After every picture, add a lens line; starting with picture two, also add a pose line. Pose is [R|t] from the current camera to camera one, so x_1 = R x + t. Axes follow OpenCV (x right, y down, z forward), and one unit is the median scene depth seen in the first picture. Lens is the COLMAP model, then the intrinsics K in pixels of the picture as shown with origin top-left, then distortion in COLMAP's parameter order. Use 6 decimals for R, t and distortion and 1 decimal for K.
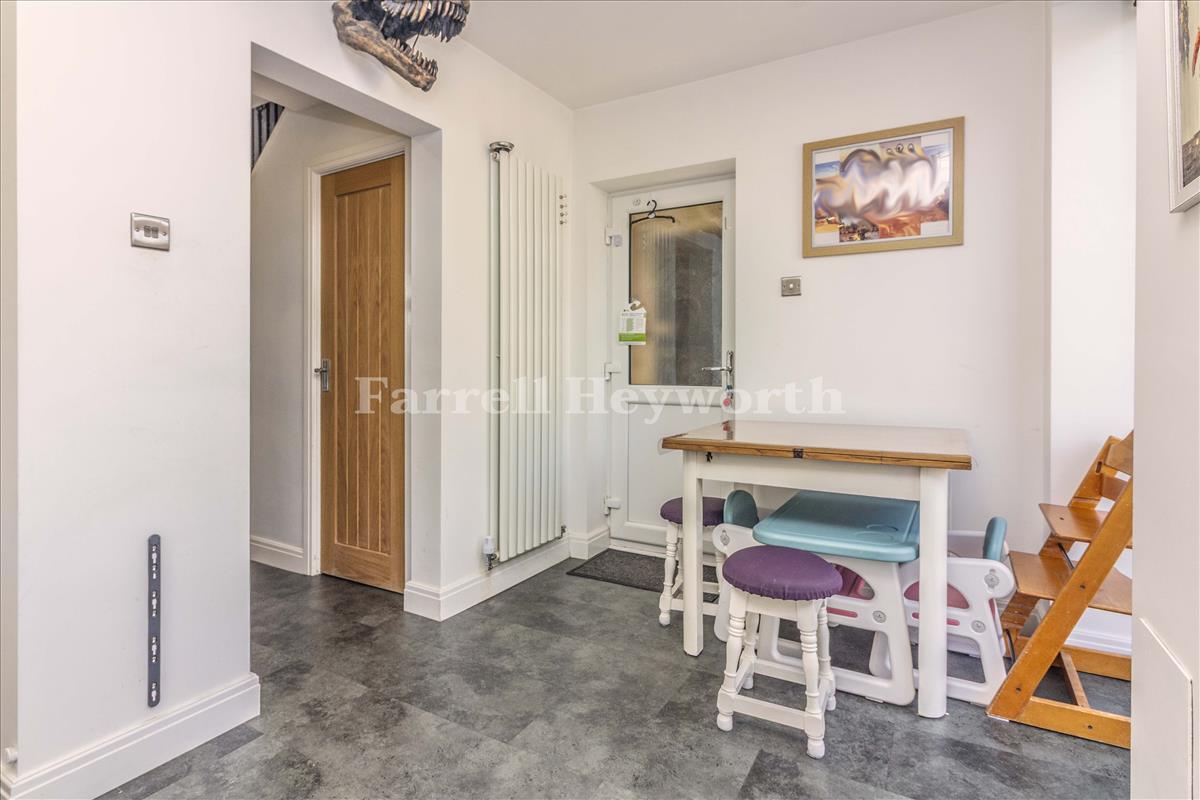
lens RADIAL K [[597.9, 0, 596.4], [0, 597.9, 380.0], [0, 0, 1]] dist [-0.000576, -0.006222]
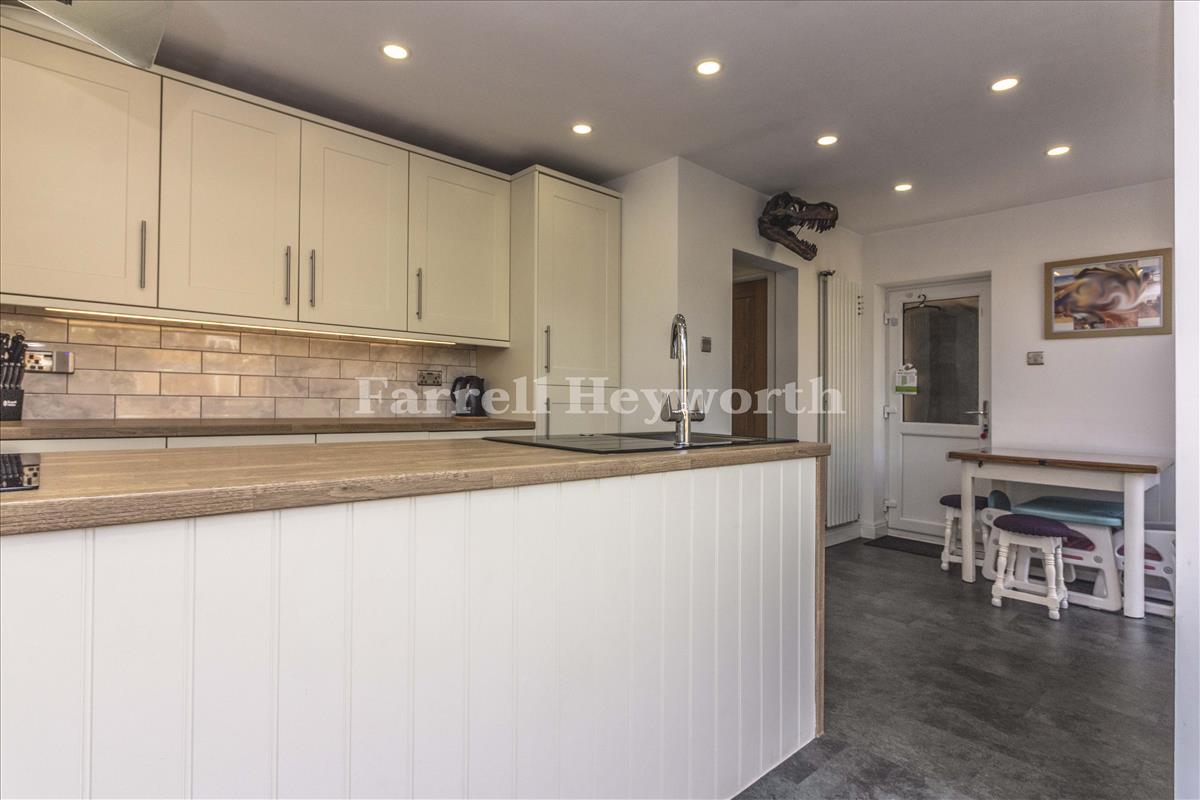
lens RADIAL K [[597.9, 0, 596.4], [0, 597.9, 380.0], [0, 0, 1]] dist [-0.000576, -0.006222]
pose [[0.950679, 0.016354, -0.309745, -0.271630], [-0.036043, 0.997669, -0.057949, 0.023413], [0.308075, 0.066255, 0.949052, -0.797543]]
